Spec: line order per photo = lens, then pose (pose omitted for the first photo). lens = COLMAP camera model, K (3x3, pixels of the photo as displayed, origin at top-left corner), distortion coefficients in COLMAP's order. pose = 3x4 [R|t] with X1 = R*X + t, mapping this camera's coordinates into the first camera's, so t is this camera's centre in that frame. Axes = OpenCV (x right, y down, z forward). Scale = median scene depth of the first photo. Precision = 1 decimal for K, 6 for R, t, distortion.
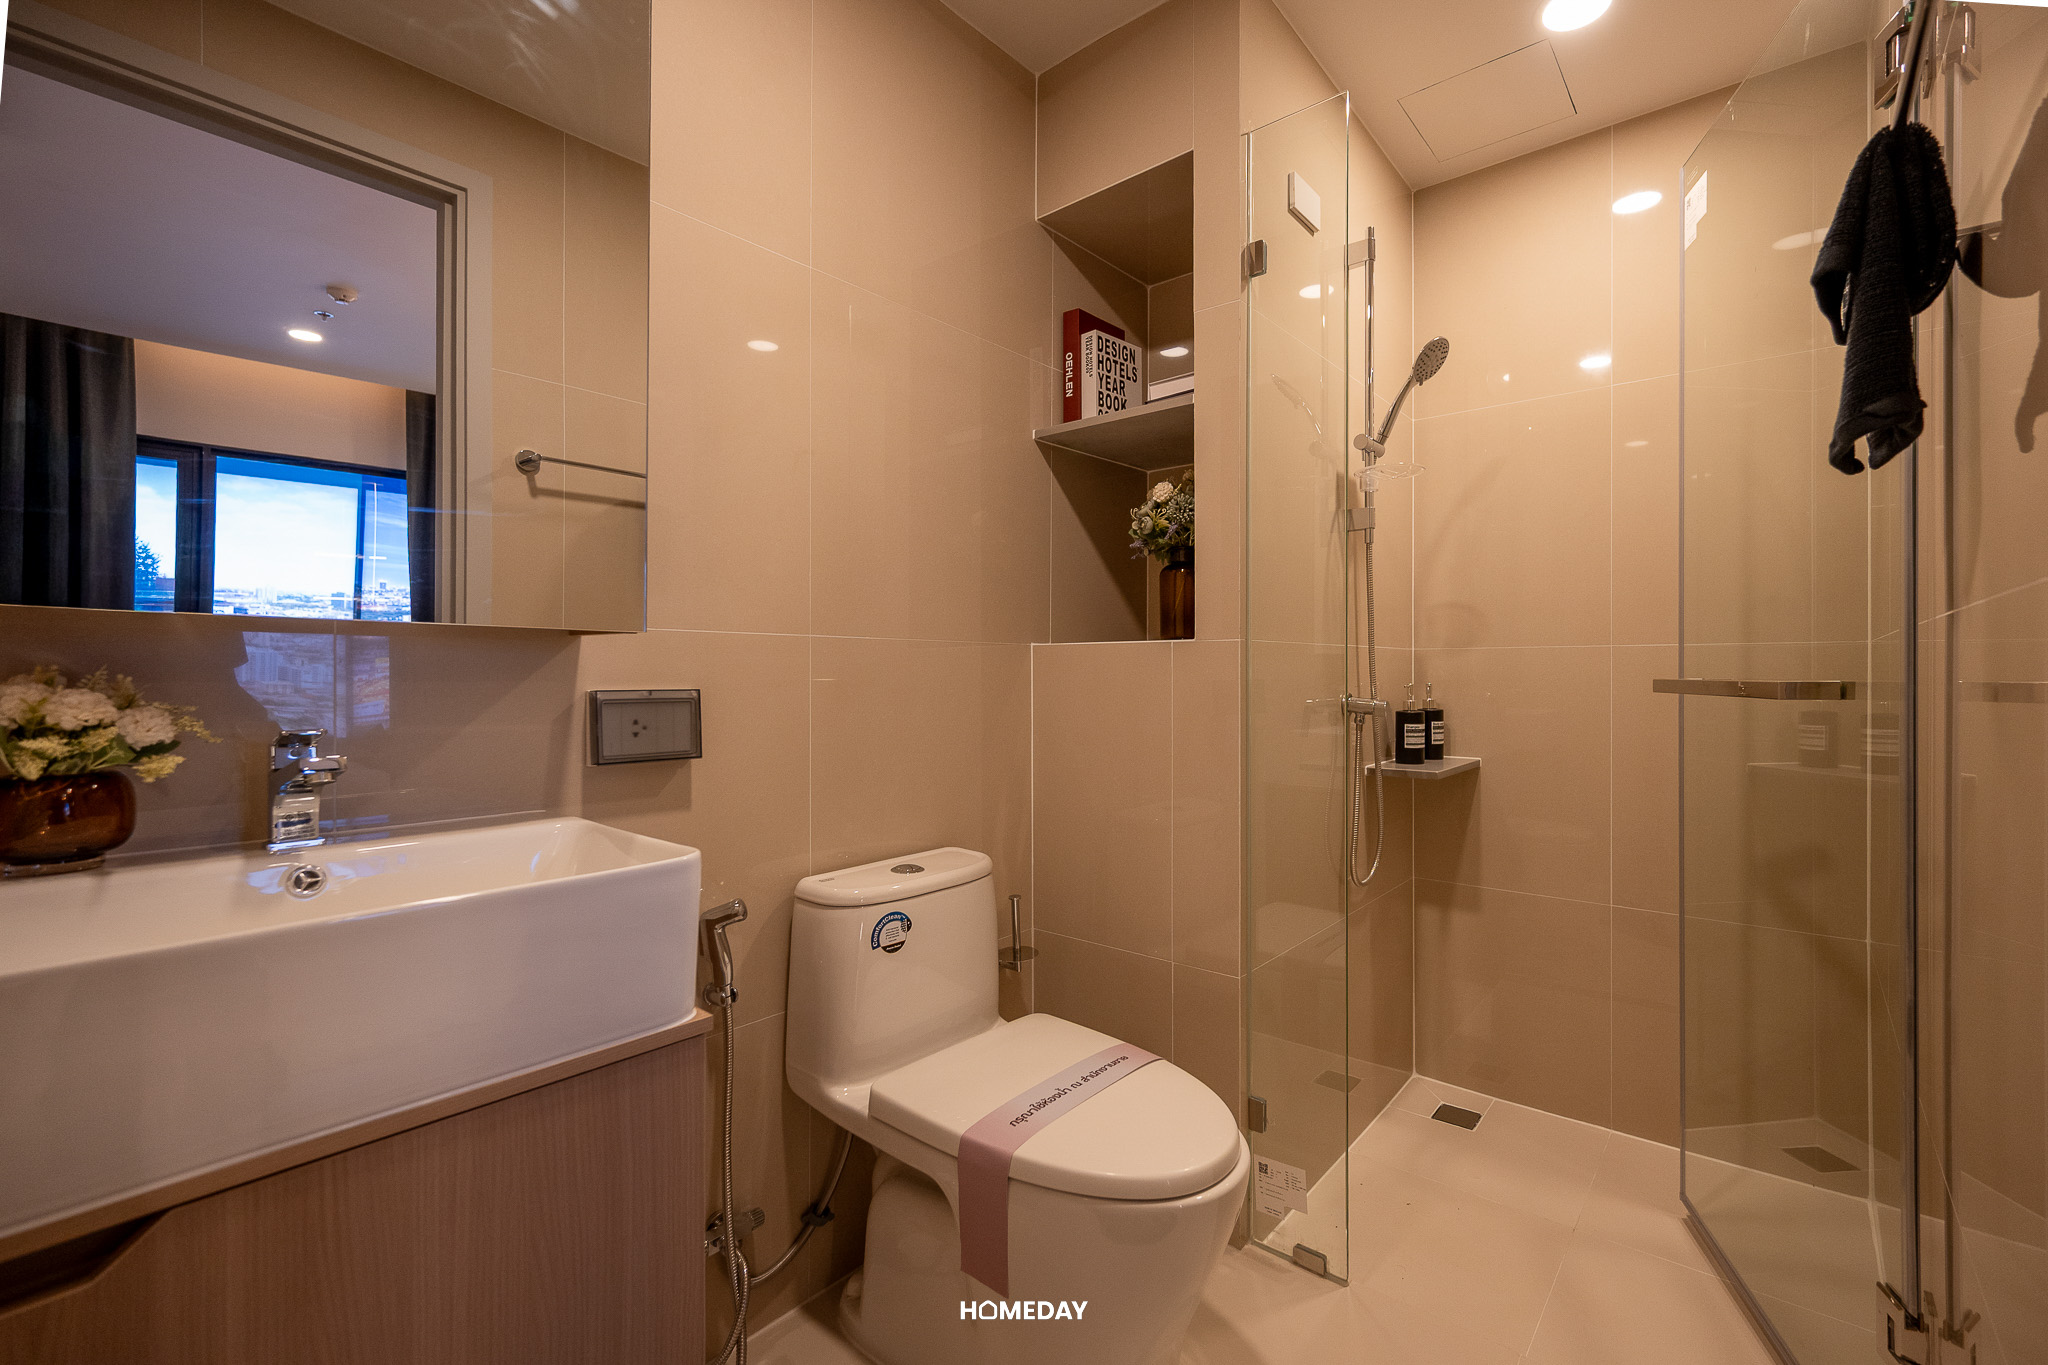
lens RADIAL K [[846.1, 0, 963.8], [0, 846.1, 676.1], [0, 0, 1]] dist [0.002010, 0.000474]
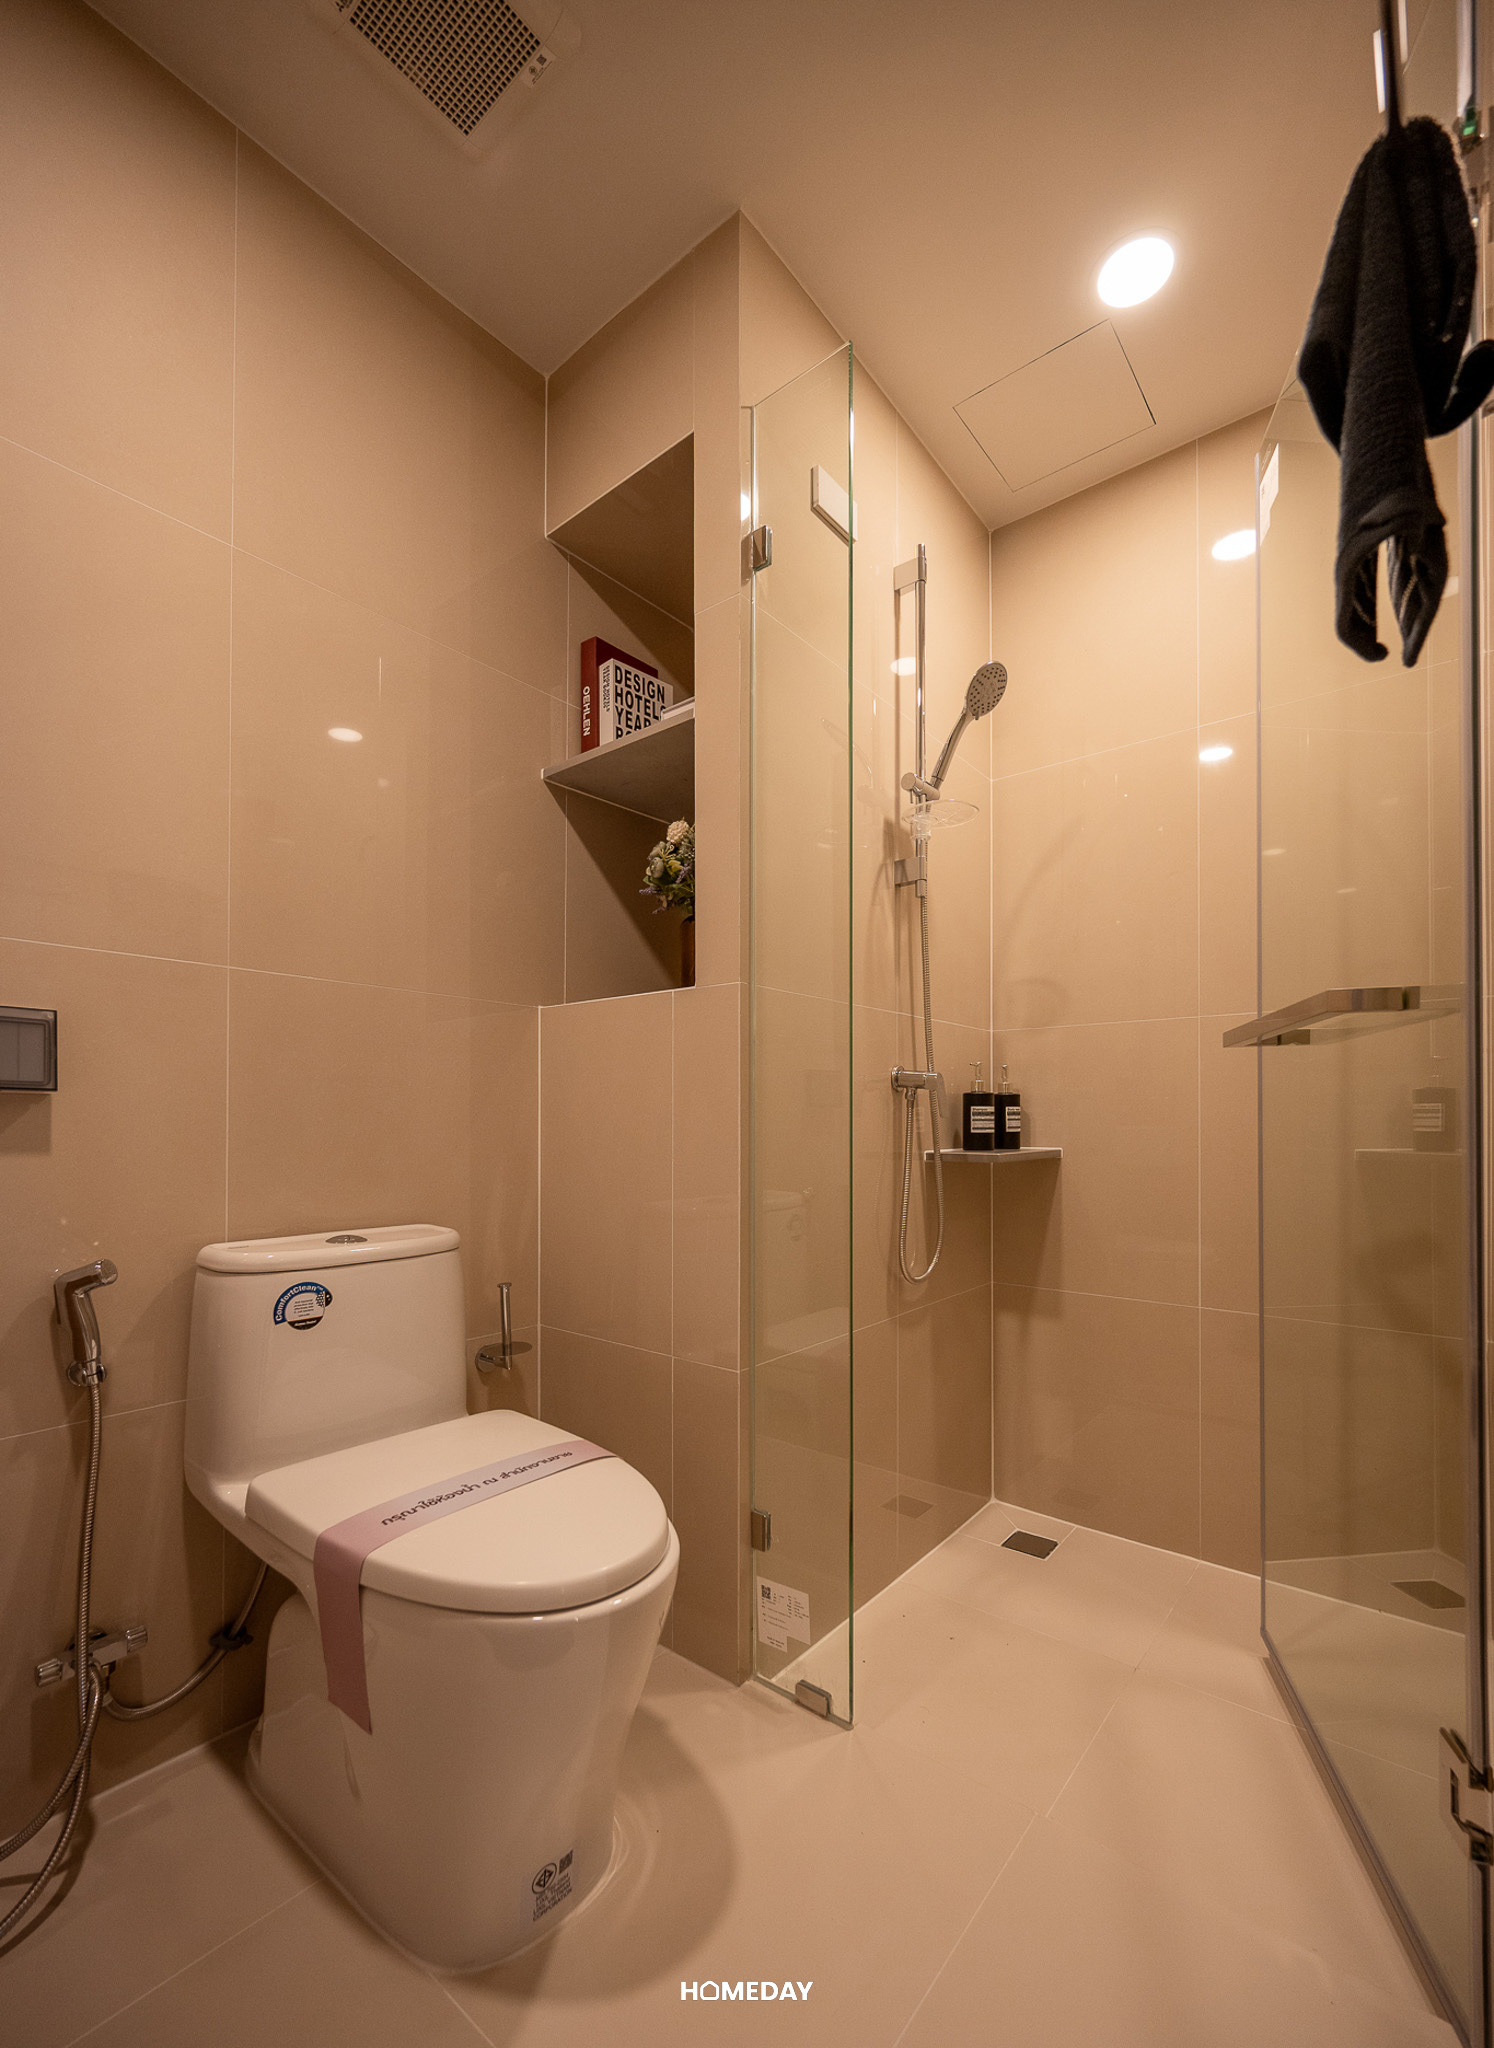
lens RADIAL K [[826.1, 0, 645.2], [0, 826.1, 1128.4], [0, 0, 1]] dist [-0.002944, 0.001130]
pose [[0.999865, 0.004056, -0.015901, 0.240615], [-0.004191, 0.999955, -0.008508, 0.113640], [0.015866, 0.008573, 0.999837, 0.149093]]
